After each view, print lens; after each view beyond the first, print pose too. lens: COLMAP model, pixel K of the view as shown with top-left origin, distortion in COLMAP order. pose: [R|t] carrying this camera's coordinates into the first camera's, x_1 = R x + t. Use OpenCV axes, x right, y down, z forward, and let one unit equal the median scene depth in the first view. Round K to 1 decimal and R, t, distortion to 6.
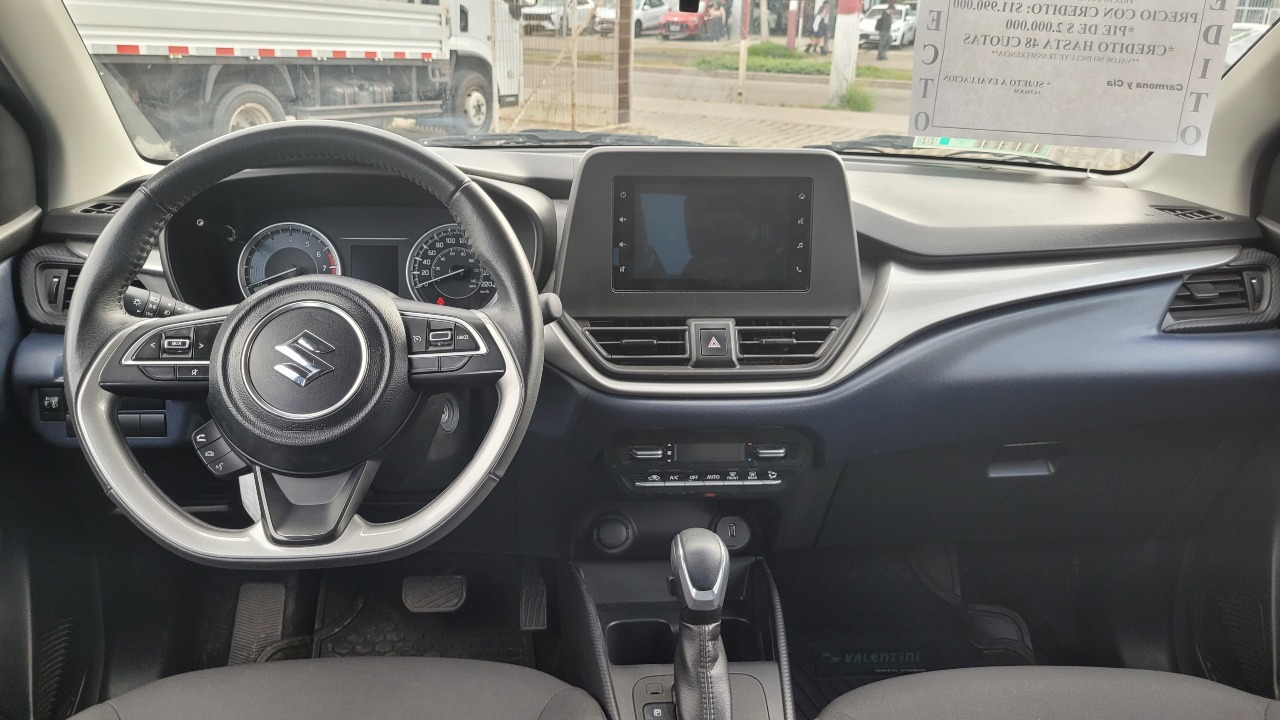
lens RADIAL K [[984.6, 0, 640.0], [0, 984.6, 360.0], [0, 0, 1]] dist [0.012137, -0.008361]
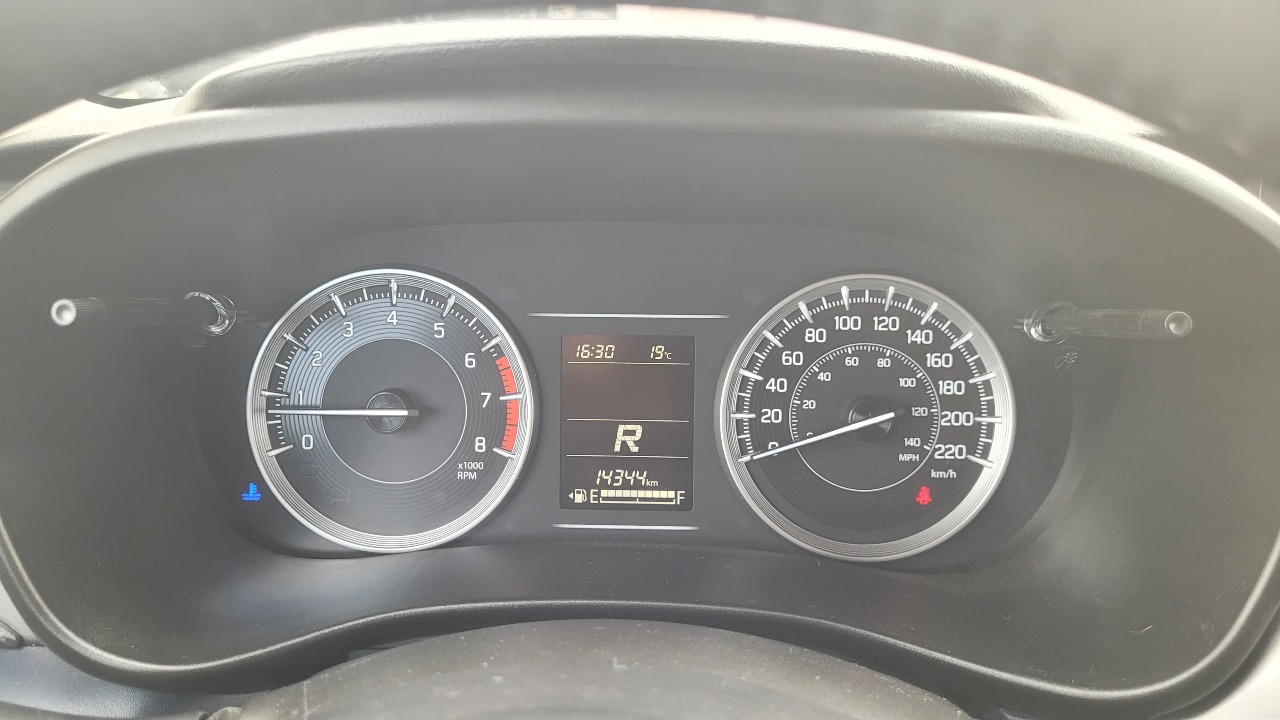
lens RADIAL K [[984.6, 0, 640.0], [0, 984.6, 360.0], [0, 0, 1]] dist [0.012137, -0.008361]
pose [[0.994305, 0.019395, -0.104792, -0.252048], [-0.015521, 0.999170, 0.037653, -0.133016], [0.105435, -0.035812, 0.993781, 0.723086]]
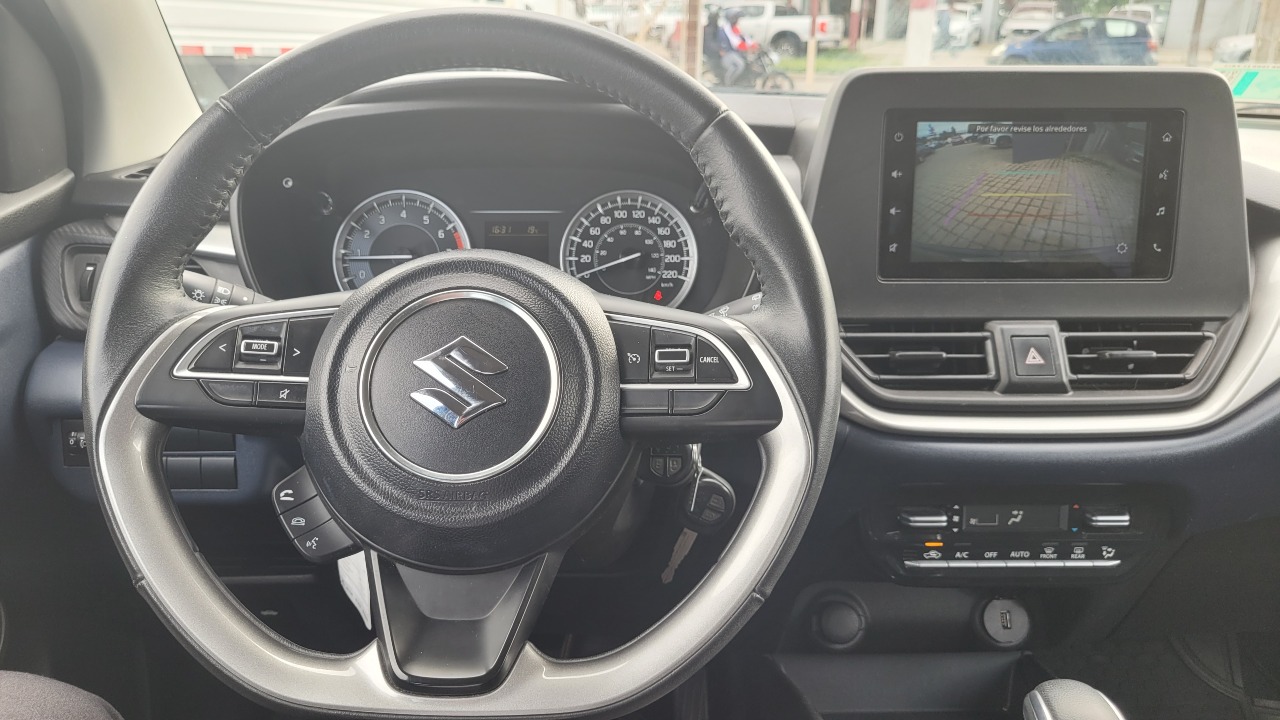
lens RADIAL K [[973.6, 0, 640.0], [0, 973.6, 360.0], [0, 0, 1]] dist [0.004213, -0.004531]
pose [[0.998195, 0.001736, -0.060024, -0.149273], [-0.002252, 0.999961, -0.008521, -0.008942], [0.060007, 0.008641, 0.998161, 0.318973]]
